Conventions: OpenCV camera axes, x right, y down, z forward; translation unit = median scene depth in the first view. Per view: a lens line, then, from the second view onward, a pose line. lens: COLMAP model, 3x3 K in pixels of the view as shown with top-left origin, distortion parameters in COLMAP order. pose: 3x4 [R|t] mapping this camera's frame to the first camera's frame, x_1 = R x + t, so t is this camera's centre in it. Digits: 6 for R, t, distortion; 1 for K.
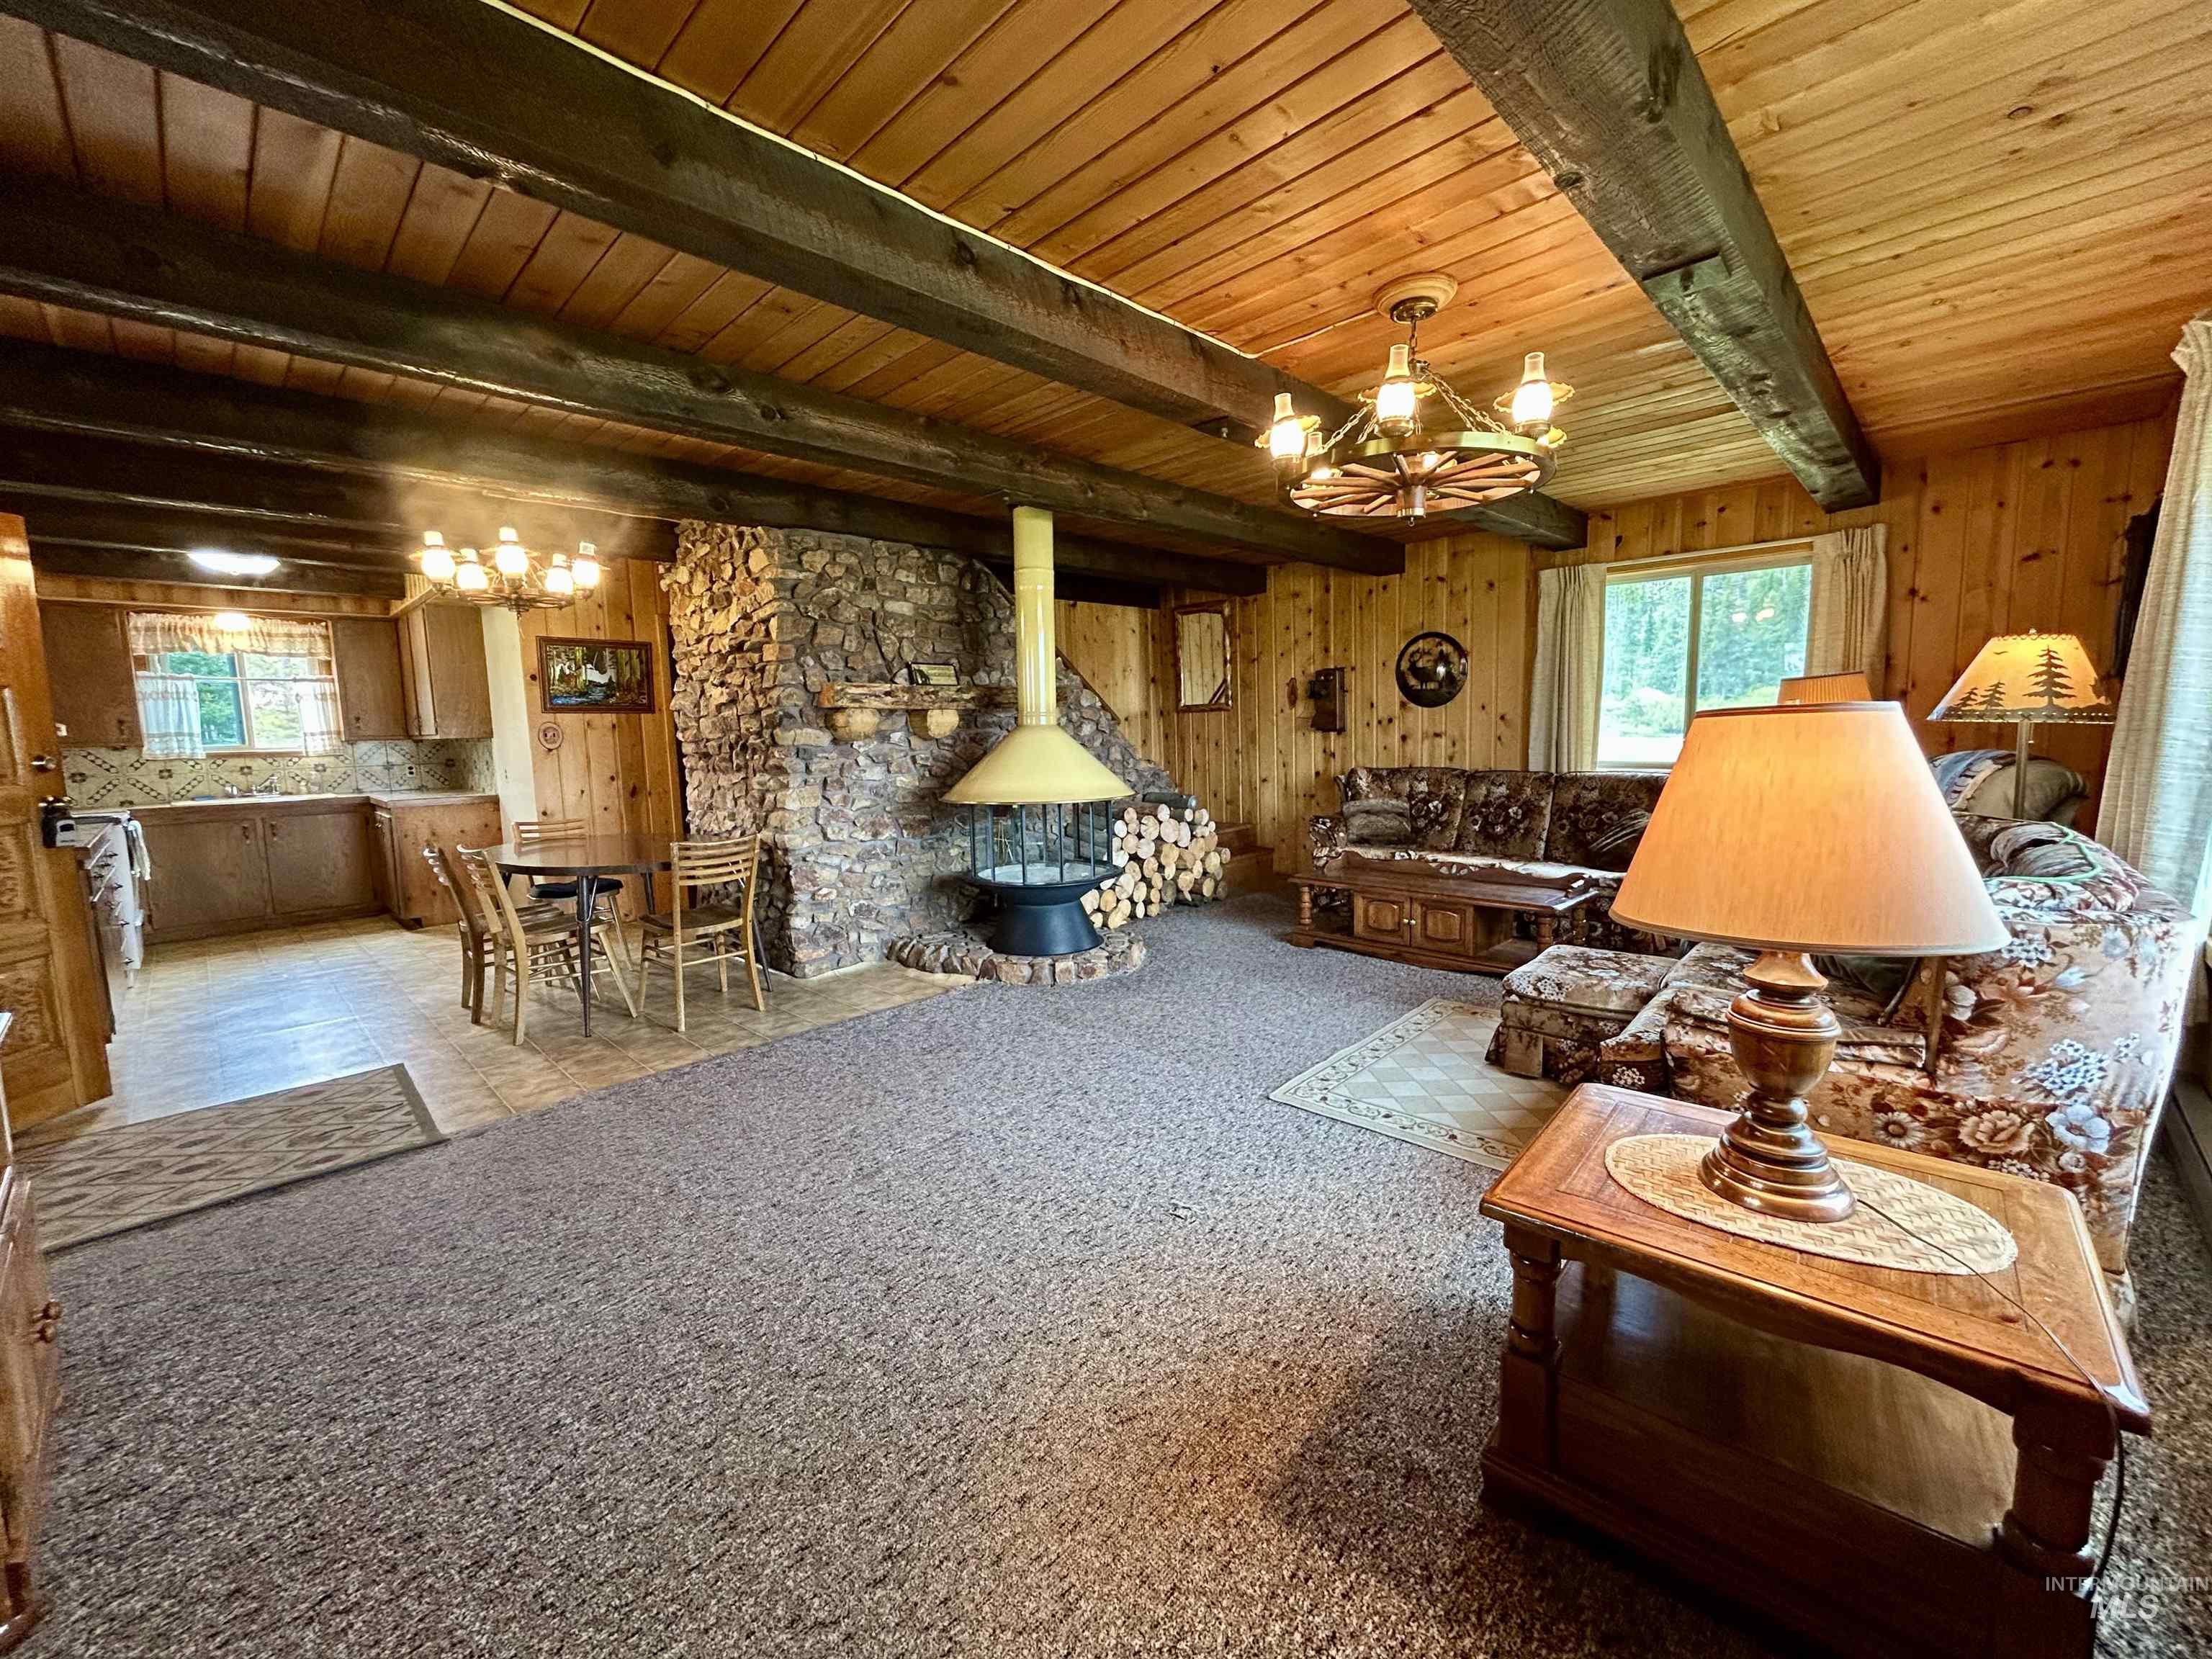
lens RADIAL K [[888.7, 0, 1109.4], [0, 888.7, 824.4], [0, 0, 1]] dist [-0.002674, 0.000412]
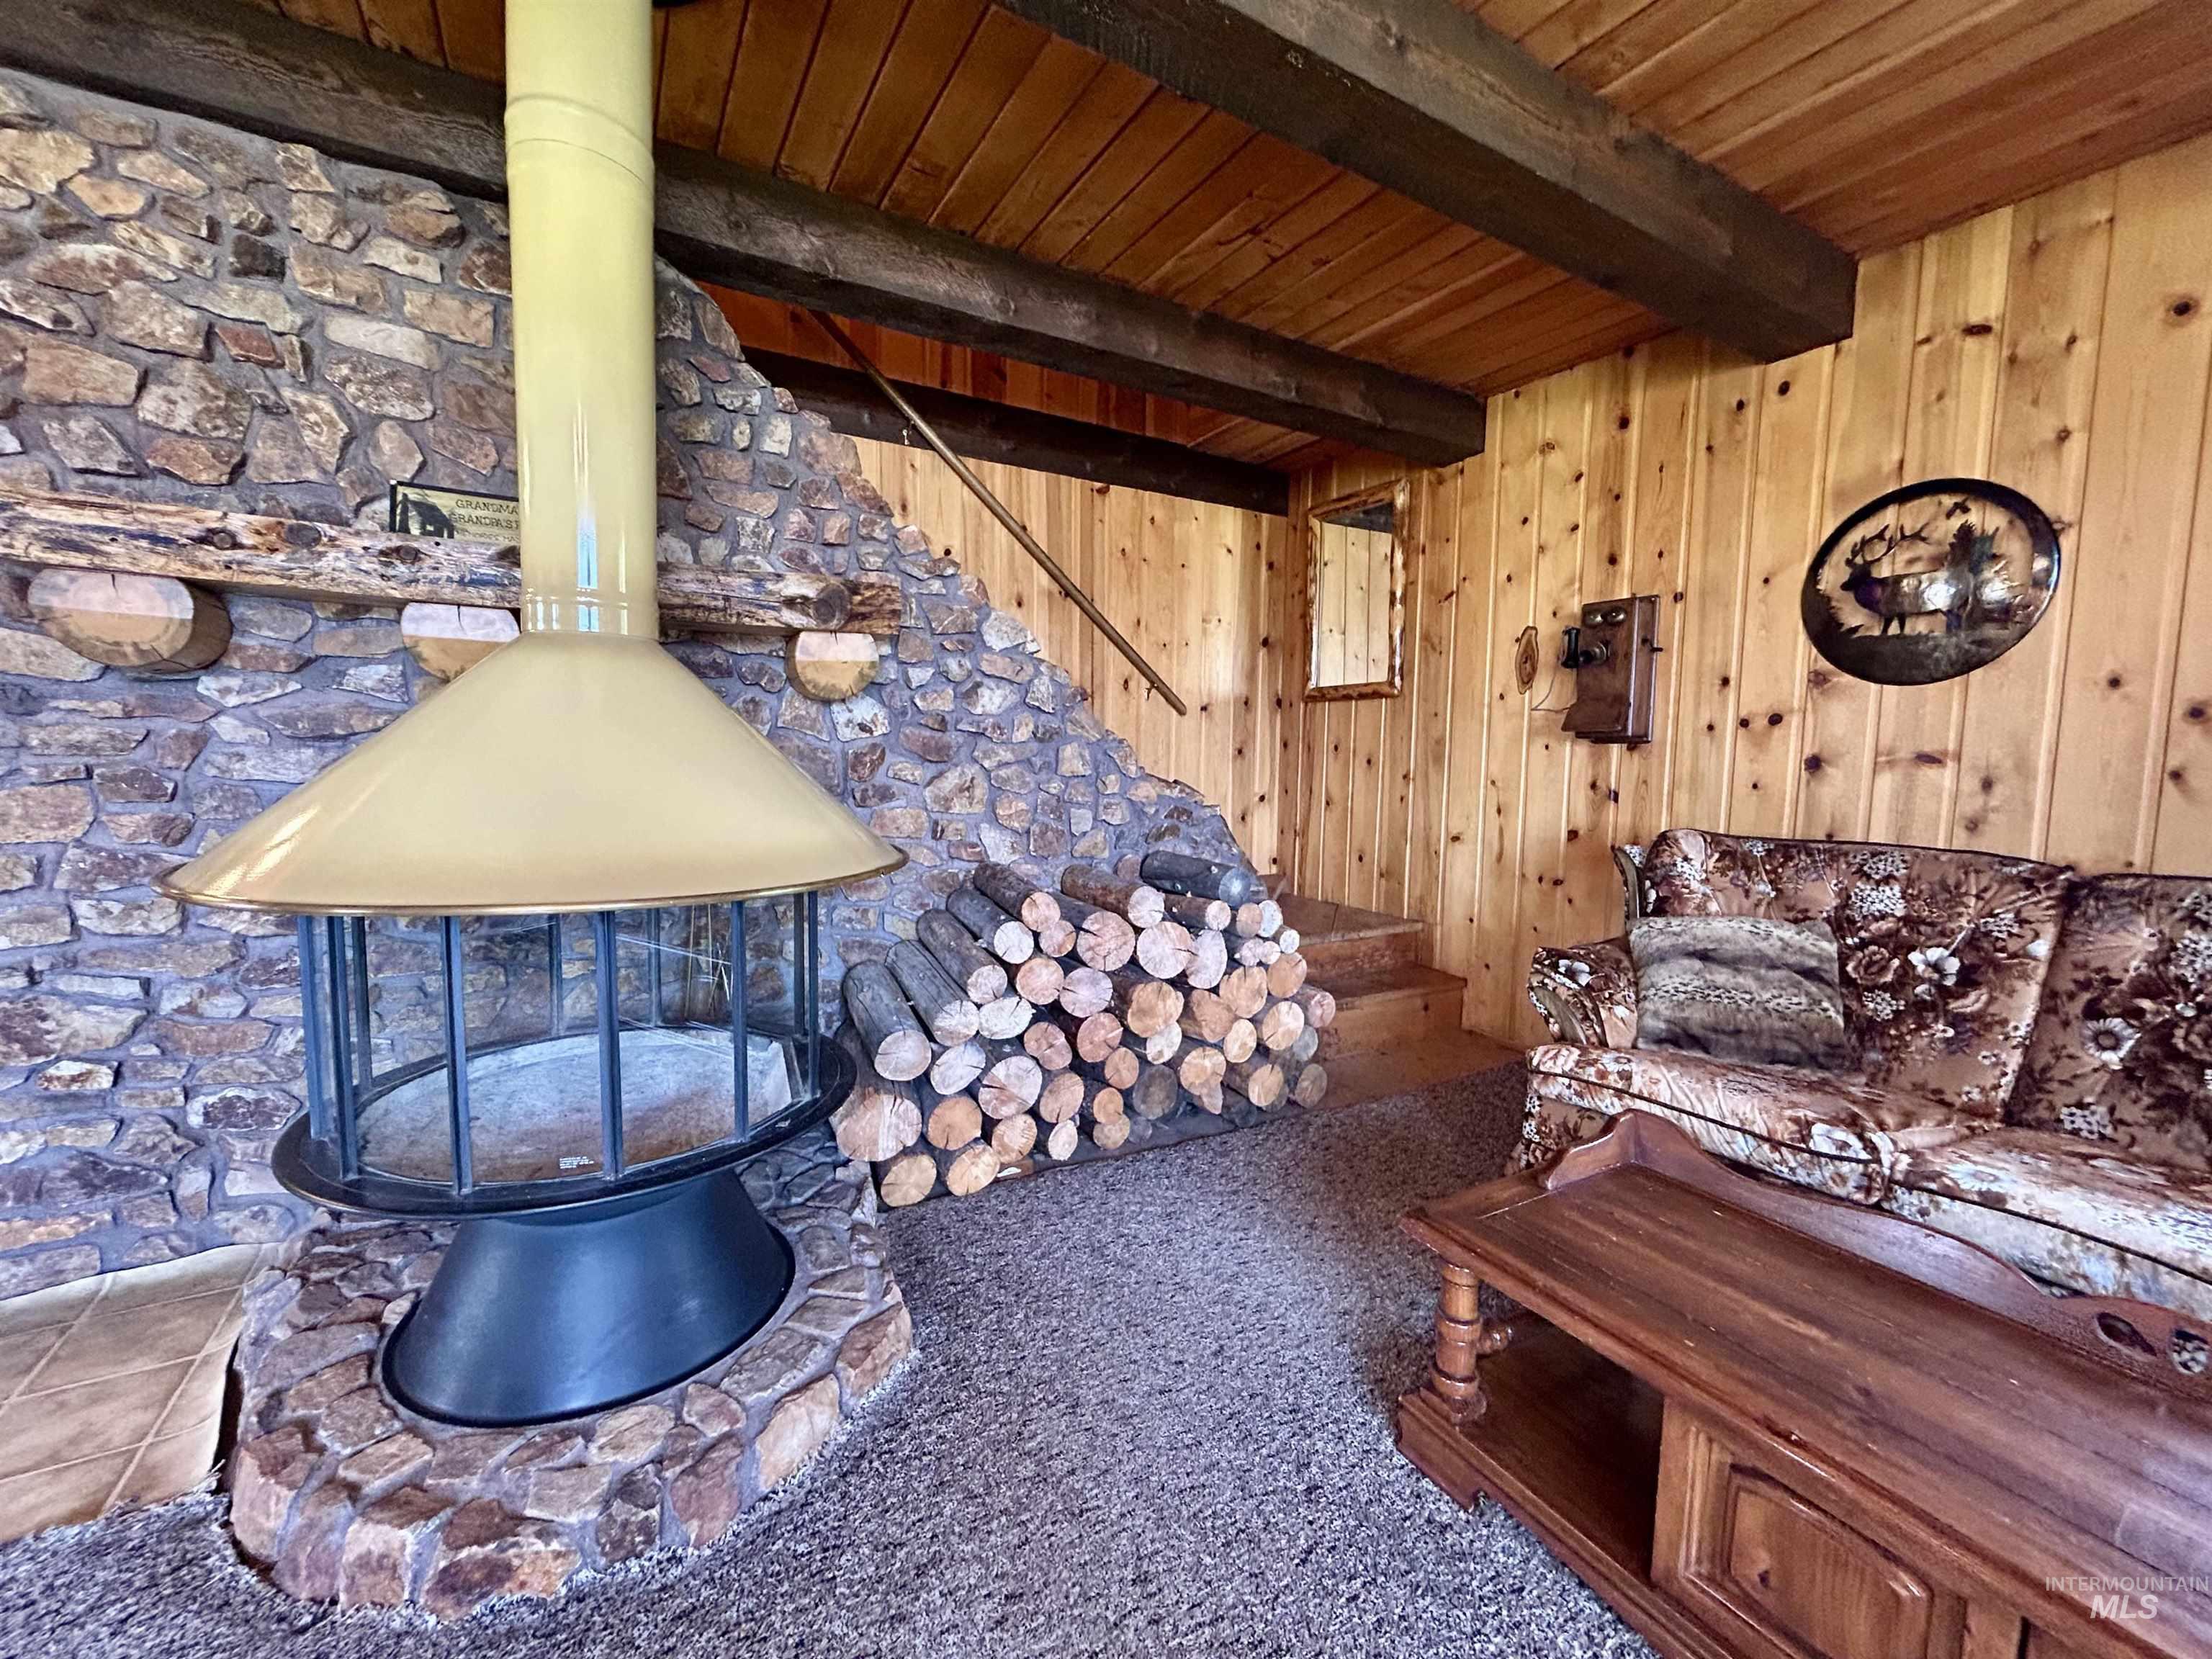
lens RADIAL K [[888.7, 0, 1109.4], [0, 888.7, 824.4], [0, 0, 1]] dist [-0.002674, 0.000412]
pose [[0.960586, 0.071958, -0.268508, 0.146068], [-0.078331, 0.996842, -0.013083, -0.042980], [0.266718, 0.033600, 0.963189, 0.568219]]
